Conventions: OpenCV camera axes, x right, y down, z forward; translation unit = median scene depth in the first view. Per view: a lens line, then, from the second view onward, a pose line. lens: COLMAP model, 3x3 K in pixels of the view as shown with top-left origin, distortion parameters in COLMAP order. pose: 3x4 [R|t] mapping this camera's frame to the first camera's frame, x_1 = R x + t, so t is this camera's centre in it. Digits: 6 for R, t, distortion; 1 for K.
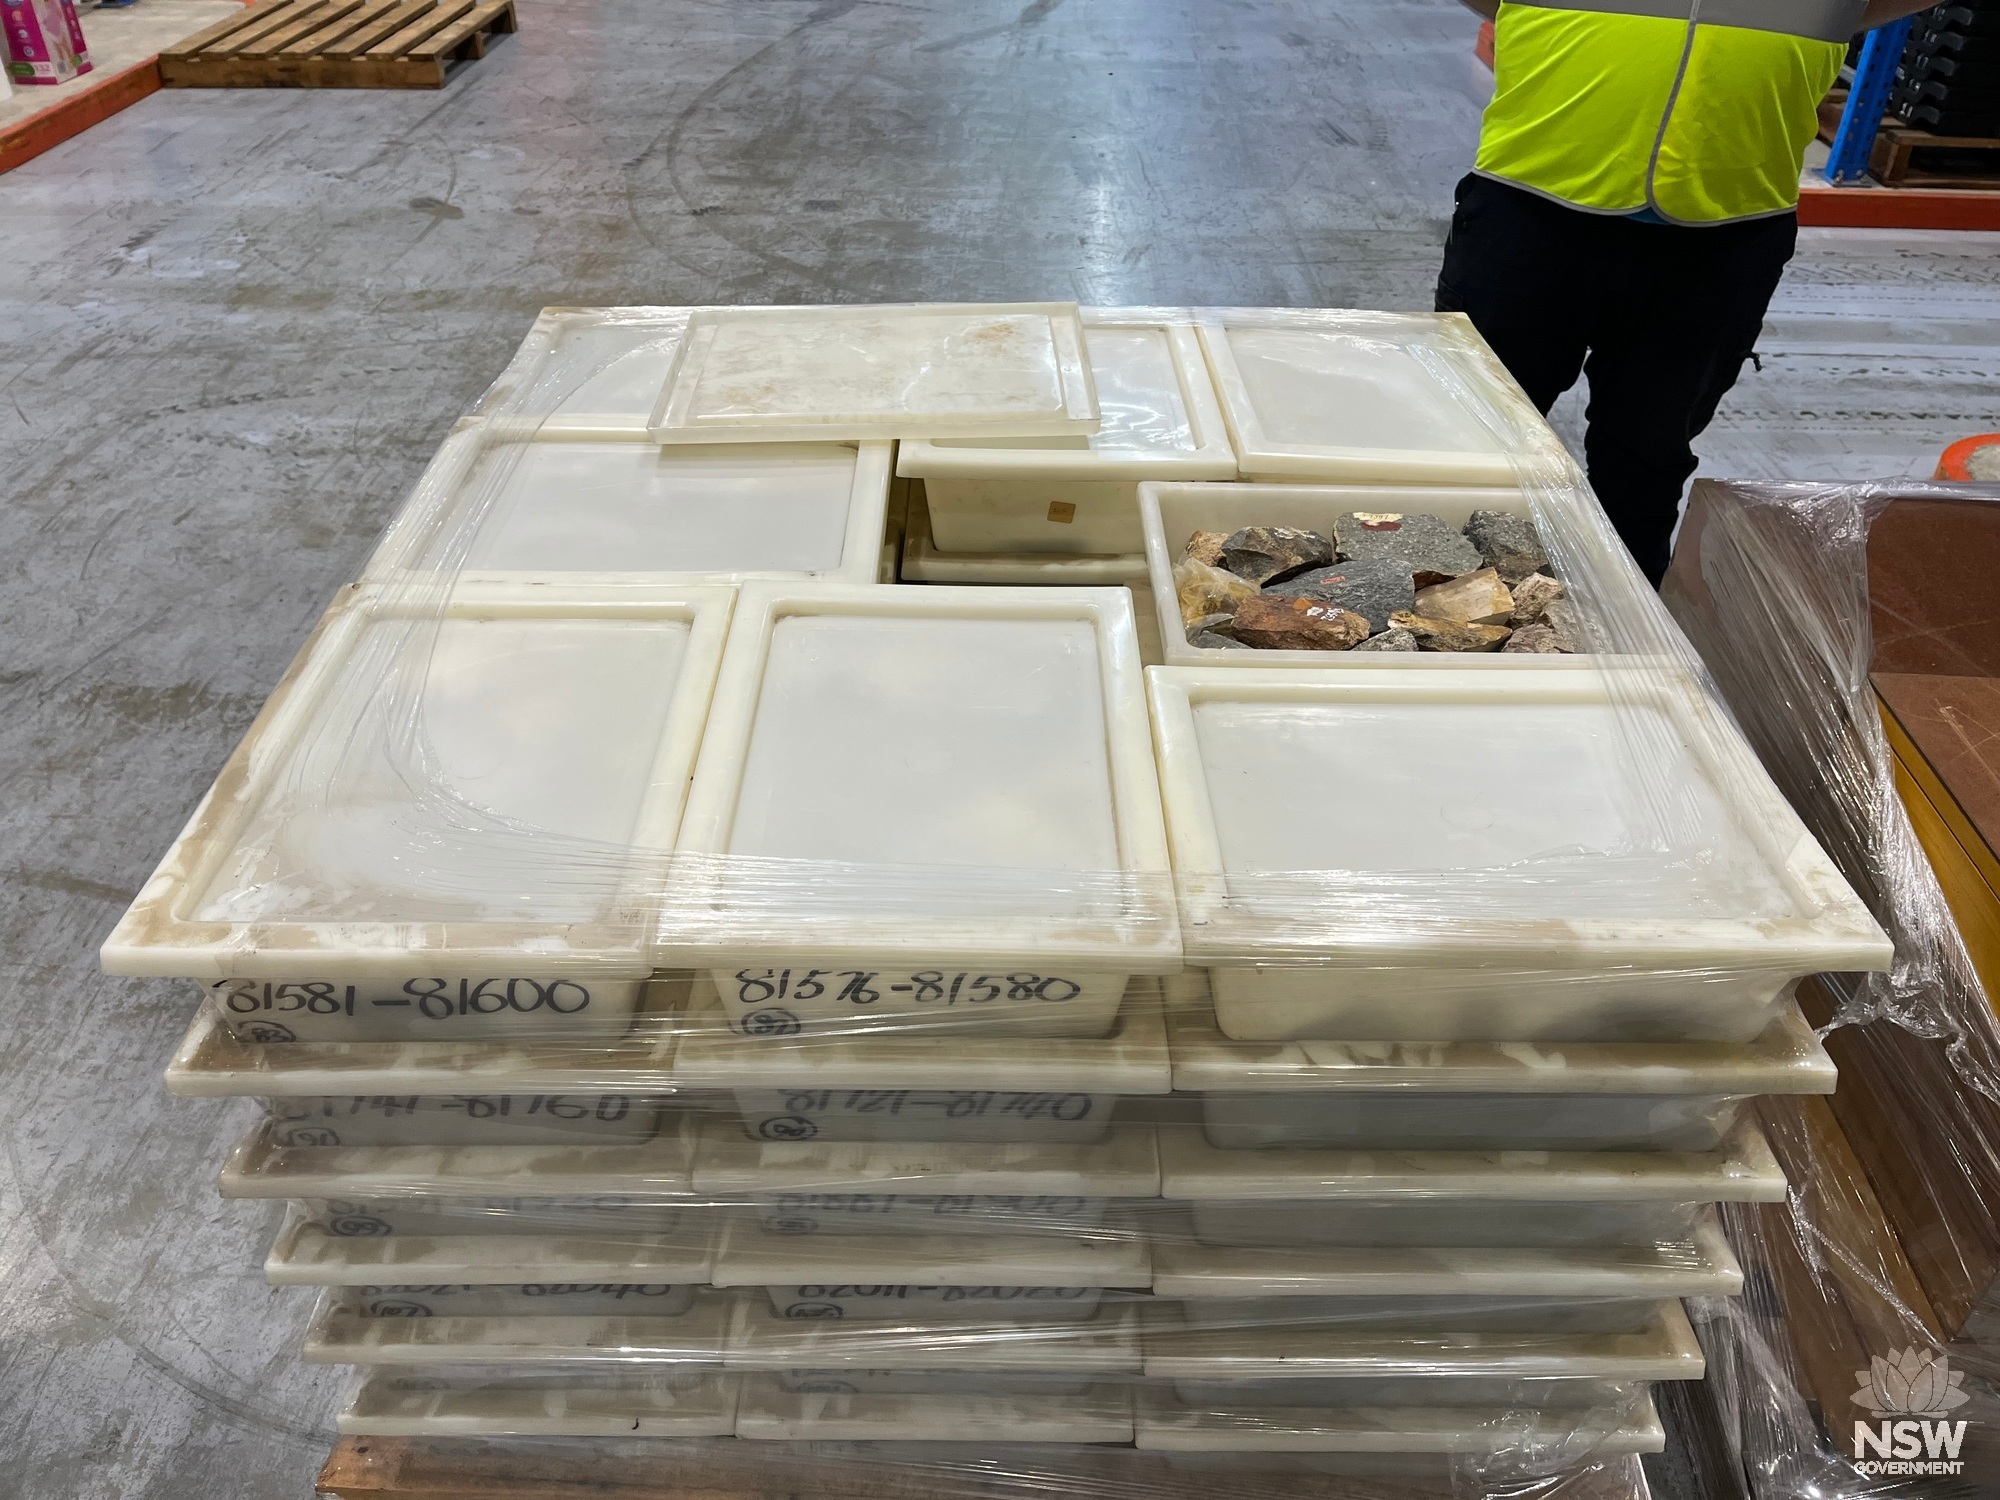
lens RADIAL K [[1516.7, 0, 995.9], [0, 1516.7, 752.9], [0, 0, 1]] dist [0.015836, 0.000551]
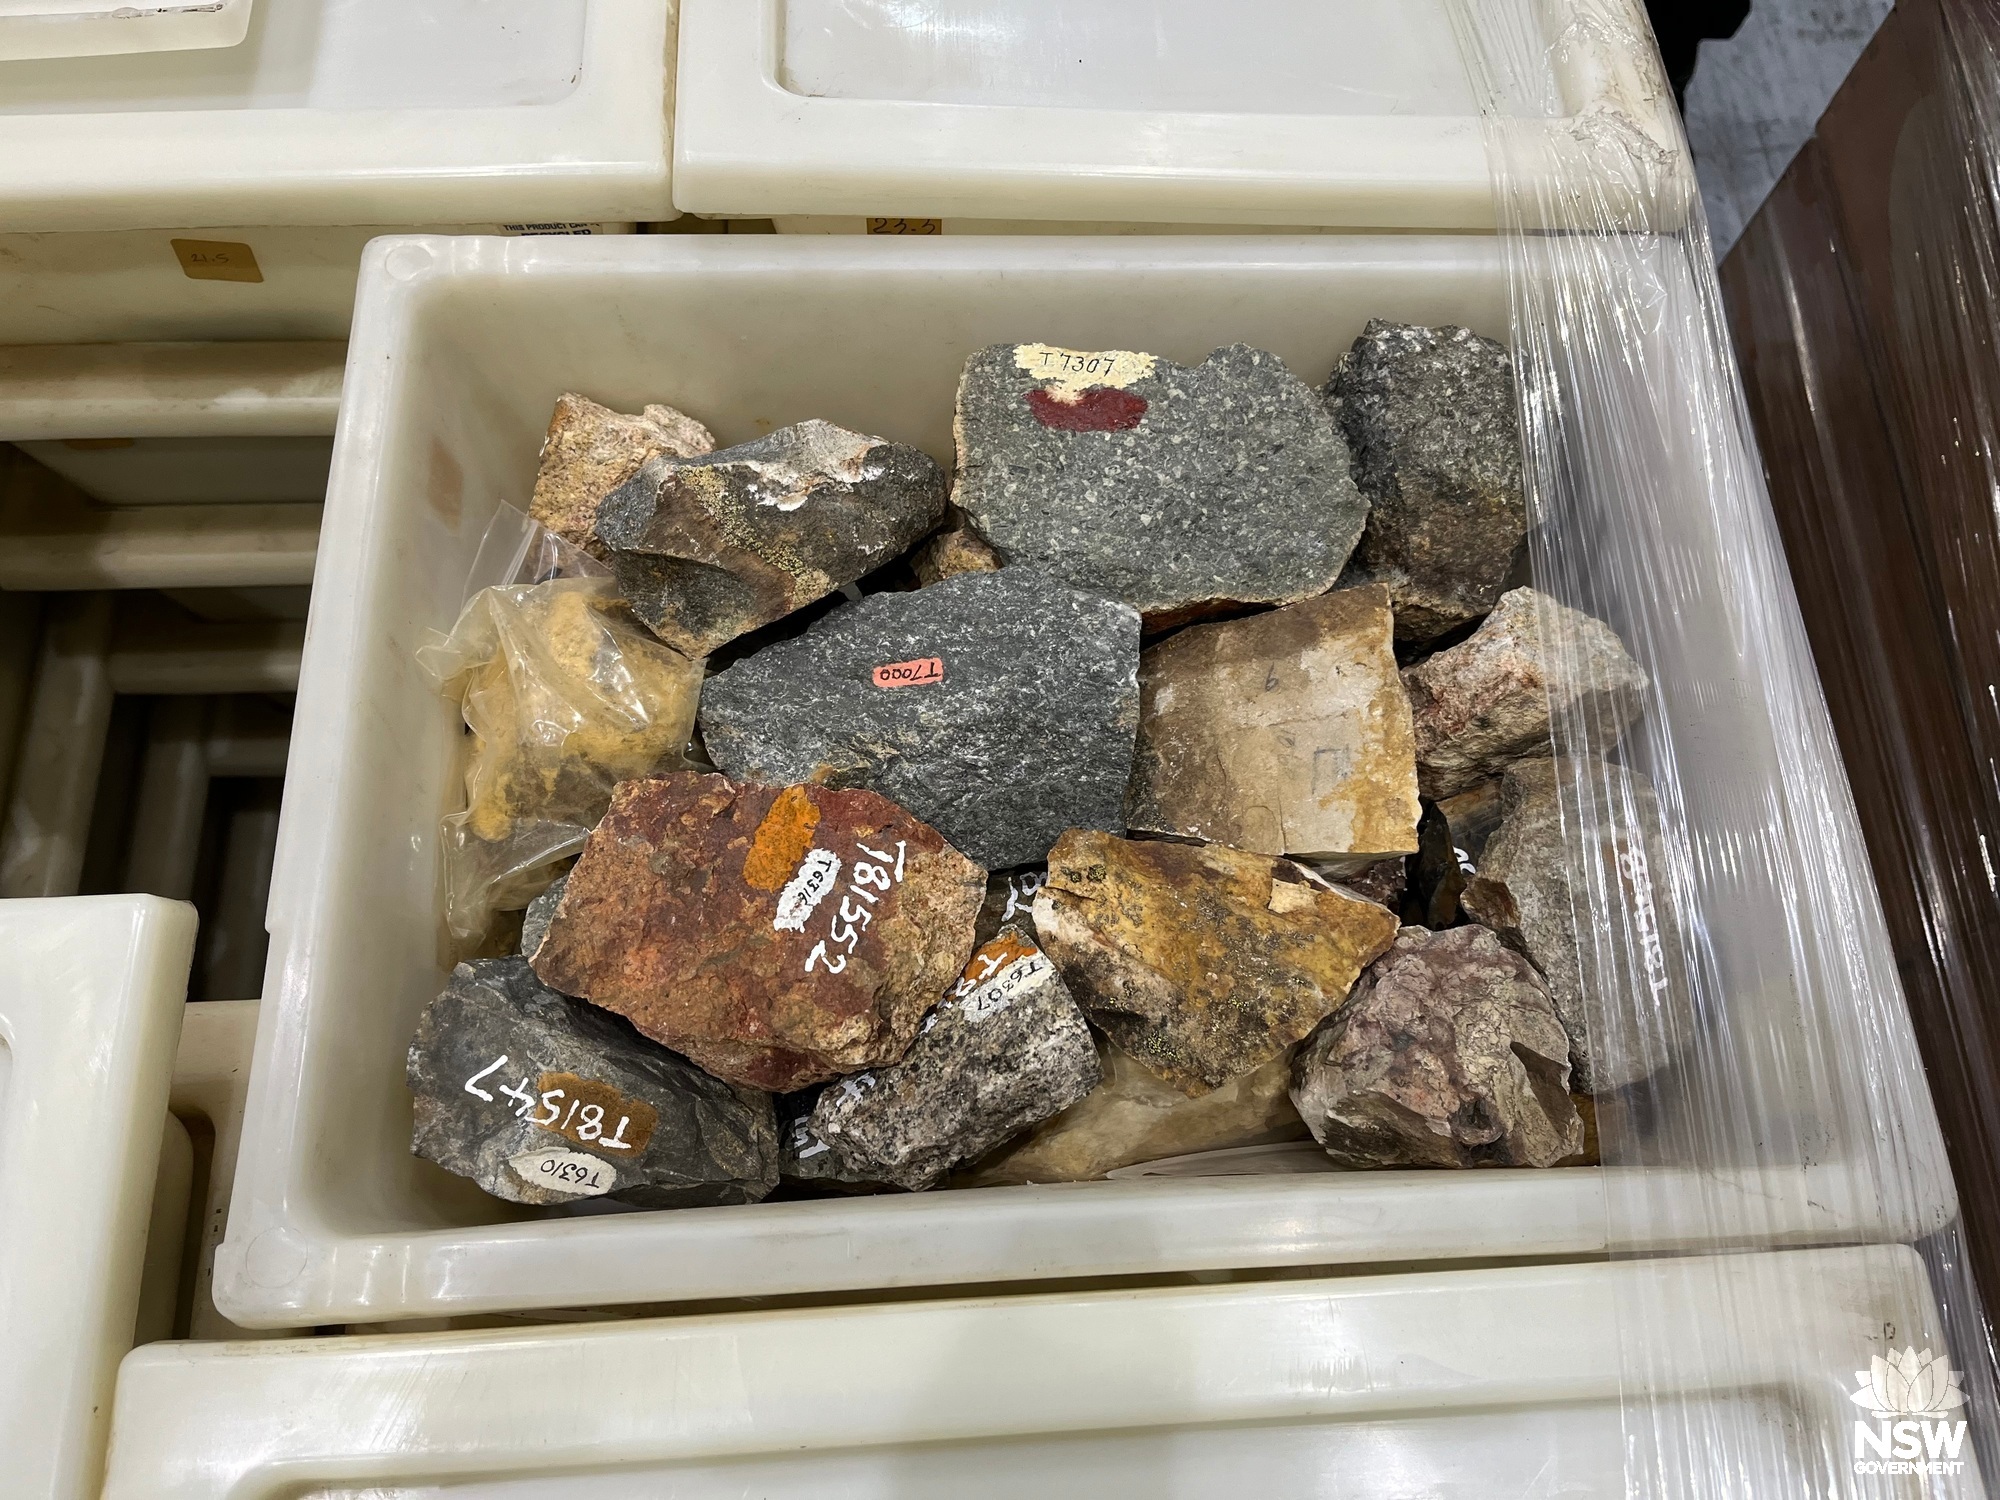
lens RADIAL K [[1516.7, 0, 1012.2], [0, 1516.7, 752.5], [0, 0, 1]] dist [0.015836, 0.000551]
pose [[0.997681, -0.030110, 0.061049, 0.218852], [-0.005899, 0.855227, 0.518219, -0.266300], [-0.067814, -0.517378, 0.853066, 0.687236]]
